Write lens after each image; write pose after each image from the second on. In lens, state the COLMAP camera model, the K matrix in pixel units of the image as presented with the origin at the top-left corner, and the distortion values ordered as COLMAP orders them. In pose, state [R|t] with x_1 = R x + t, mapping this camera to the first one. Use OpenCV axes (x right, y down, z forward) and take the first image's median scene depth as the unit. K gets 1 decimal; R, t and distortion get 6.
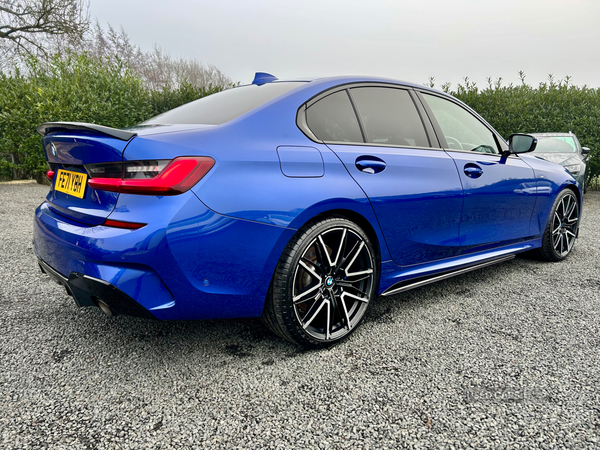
lens RADIAL K [[458.4, 0, 300.0], [0, 458.4, 225.0], [0, 0, 1]] dist [0.055368, -0.055482]
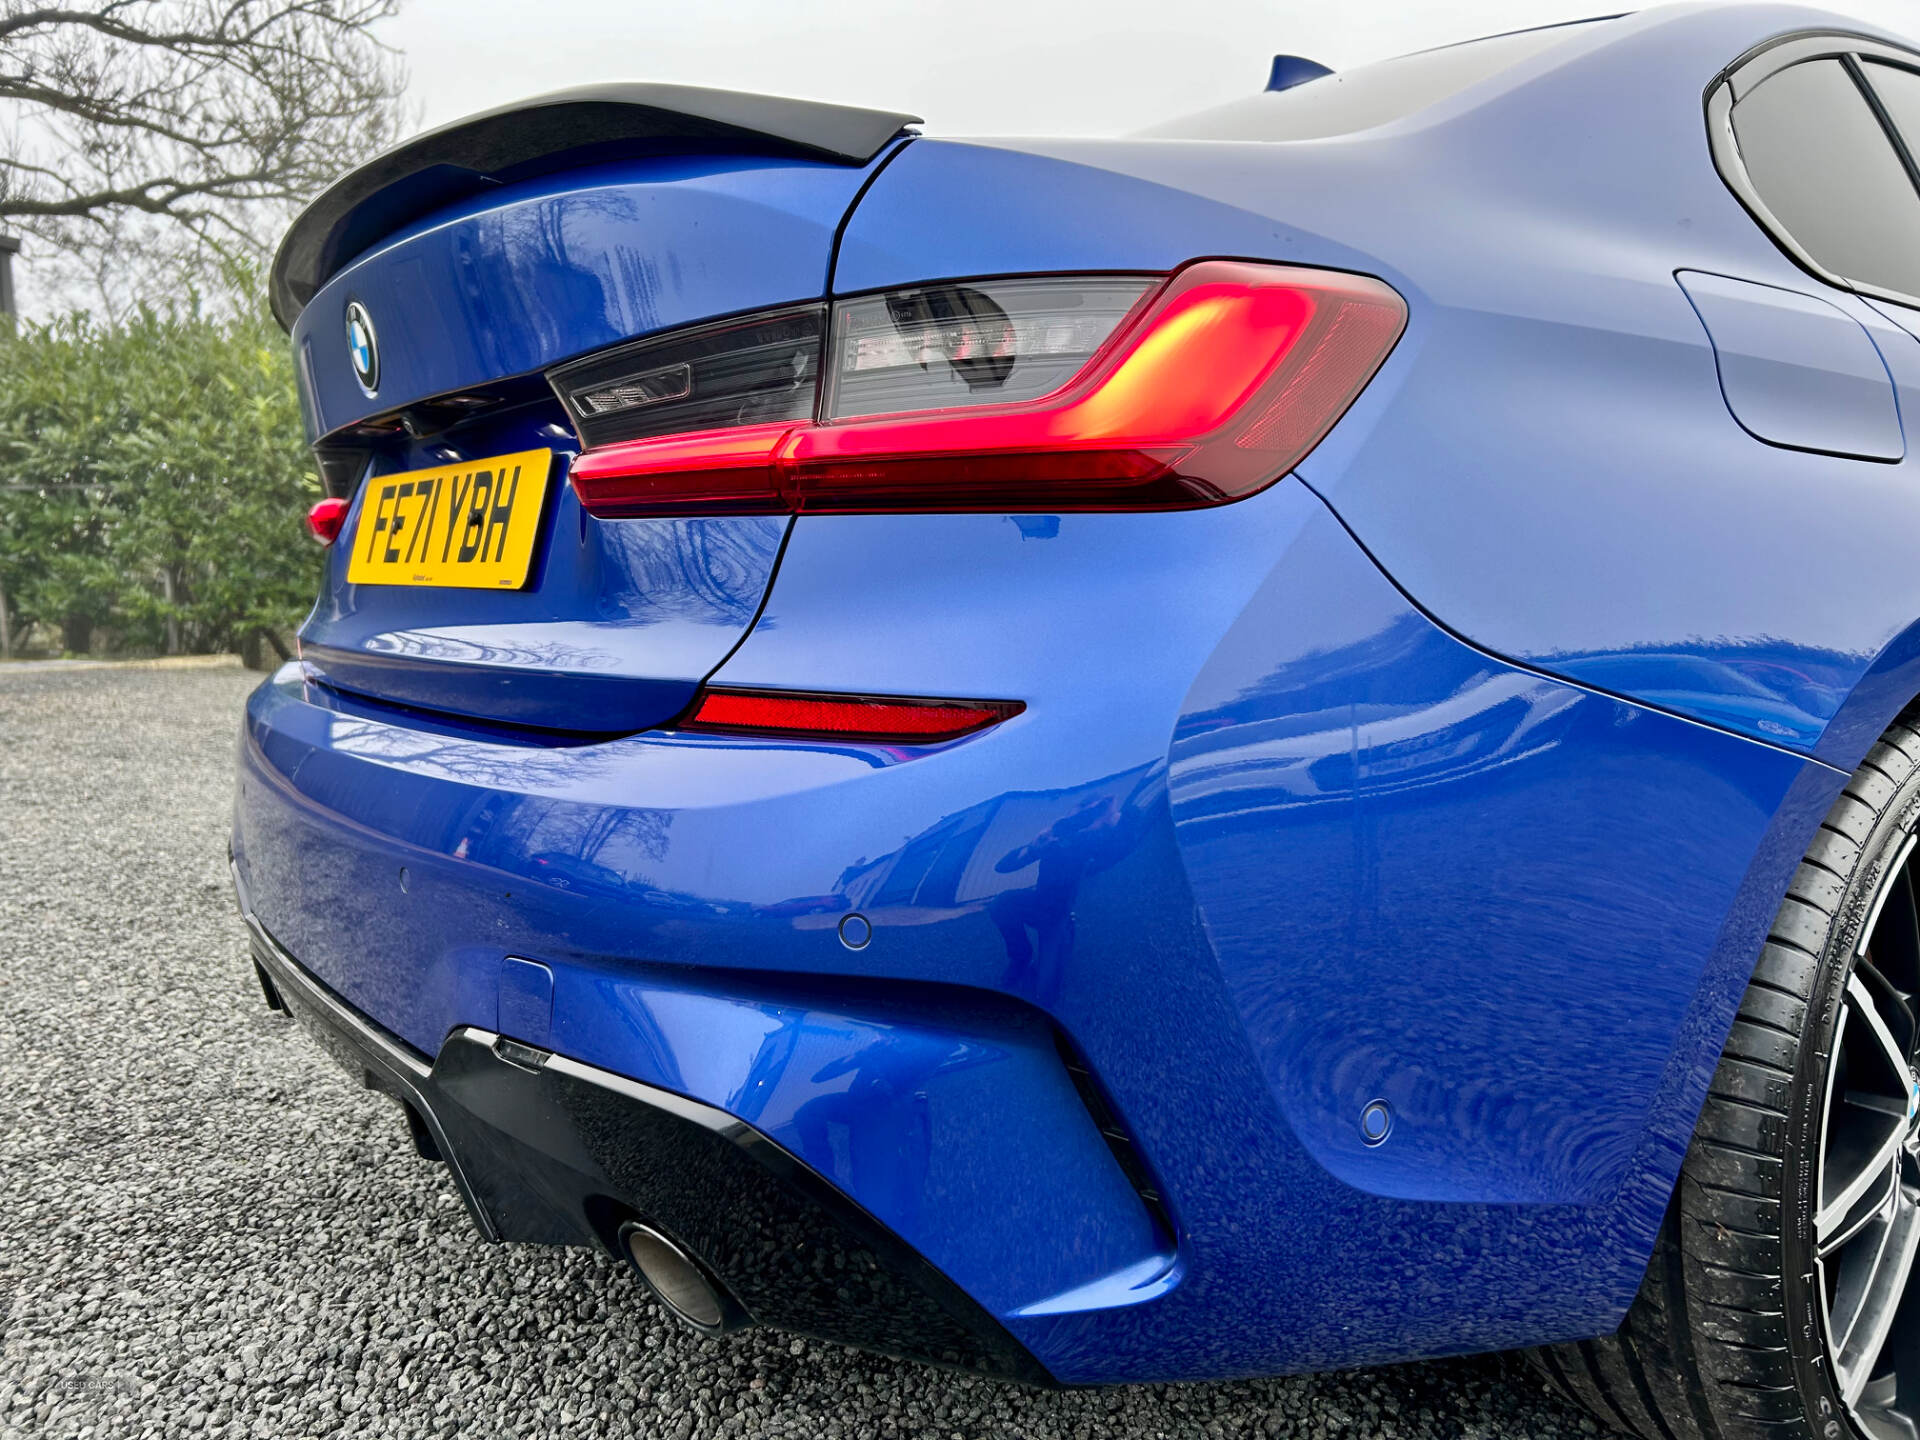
lens RADIAL K [[1466.8, 0, 960.0], [0, 1466.8, 720.0], [0, 0, 1]] dist [0.055368, -0.055482]
pose [[0.998090, 0.000946, -0.061766, -0.205887], [-0.005144, 0.997683, -0.067839, 0.020509], [0.061558, 0.068027, 0.995783, 0.352109]]
